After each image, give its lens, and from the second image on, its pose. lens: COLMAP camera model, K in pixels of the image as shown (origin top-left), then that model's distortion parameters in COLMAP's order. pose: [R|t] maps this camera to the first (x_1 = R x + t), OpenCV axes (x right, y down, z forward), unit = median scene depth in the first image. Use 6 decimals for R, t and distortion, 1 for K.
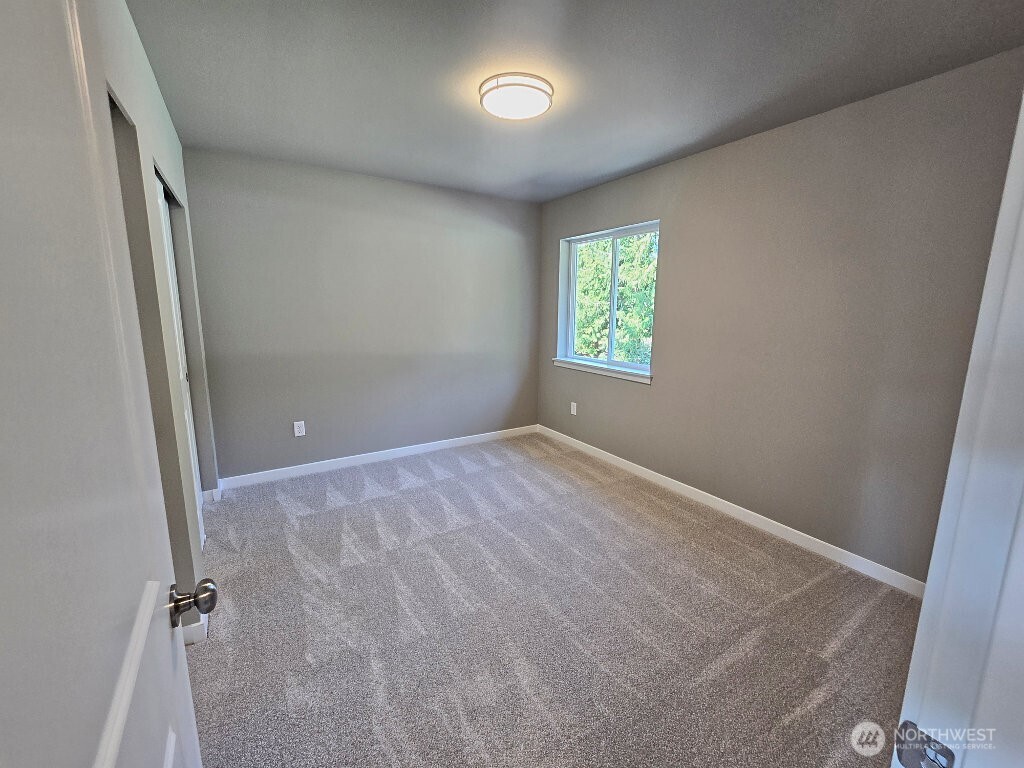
lens RADIAL K [[420.5, 0, 512.3], [0, 420.5, 379.6], [0, 0, 1]] dist [-0.001763, 0.001063]
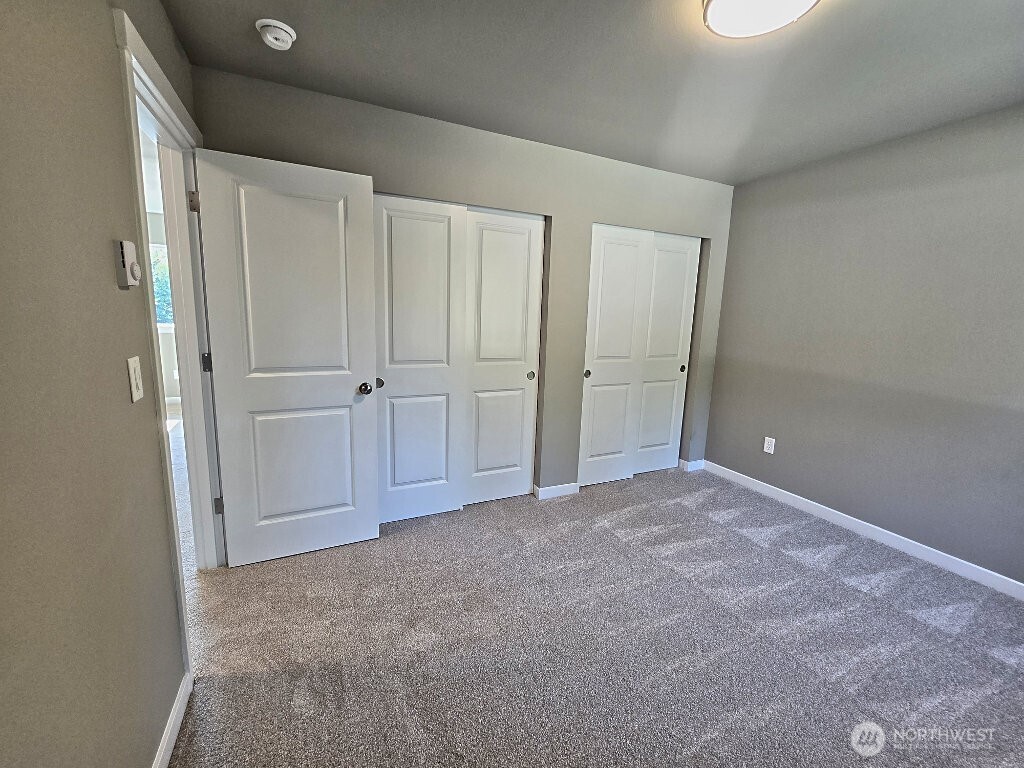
lens RADIAL K [[420.5, 0, 512.3], [0, 420.5, 379.6], [0, 0, 1]] dist [-0.001763, 0.001063]
pose [[-0.132977, 0.138673, -0.981370, 0.546789], [-0.197827, 0.966525, 0.163381, -0.076579], [0.971175, 0.215867, -0.101093, 0.556086]]
